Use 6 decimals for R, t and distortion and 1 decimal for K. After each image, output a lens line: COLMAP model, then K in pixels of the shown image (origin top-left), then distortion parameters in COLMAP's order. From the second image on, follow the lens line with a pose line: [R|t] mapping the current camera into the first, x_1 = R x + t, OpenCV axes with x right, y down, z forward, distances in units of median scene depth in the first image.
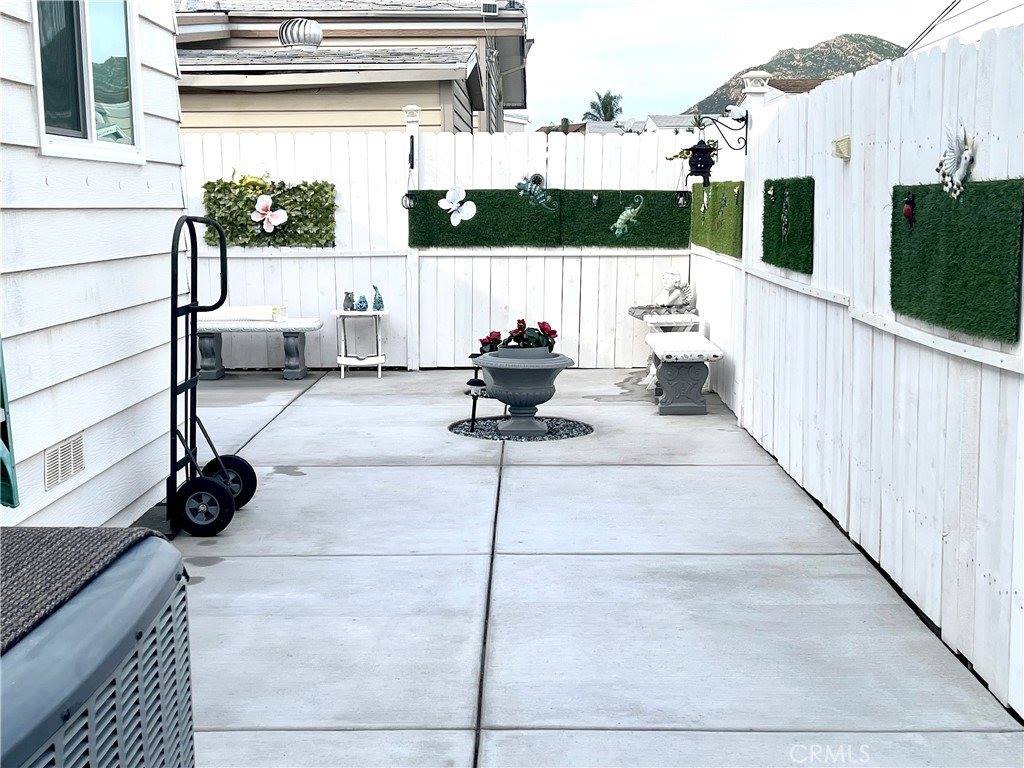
lens RADIAL K [[1339.2, 0, 512.0], [0, 1339.2, 384.0], [0, 0, 1]] dist [0.168838, -0.493310]
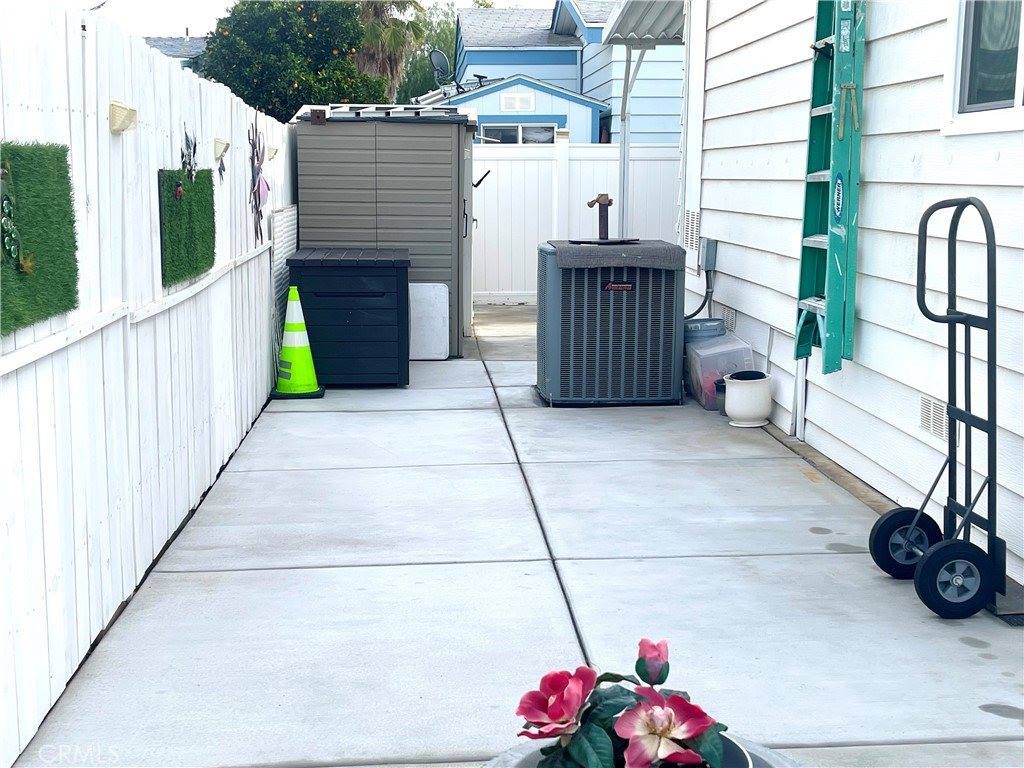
lens RADIAL K [[1339.2, 0, 512.0], [0, 1339.2, 384.0], [0, 0, 1]] dist [0.168838, -0.493310]
pose [[-0.997346, 0.018115, -0.070518, 0.074794], [-0.002851, 0.958093, 0.286443, -0.248328], [0.072752, 0.285884, -0.955499, 1.784381]]
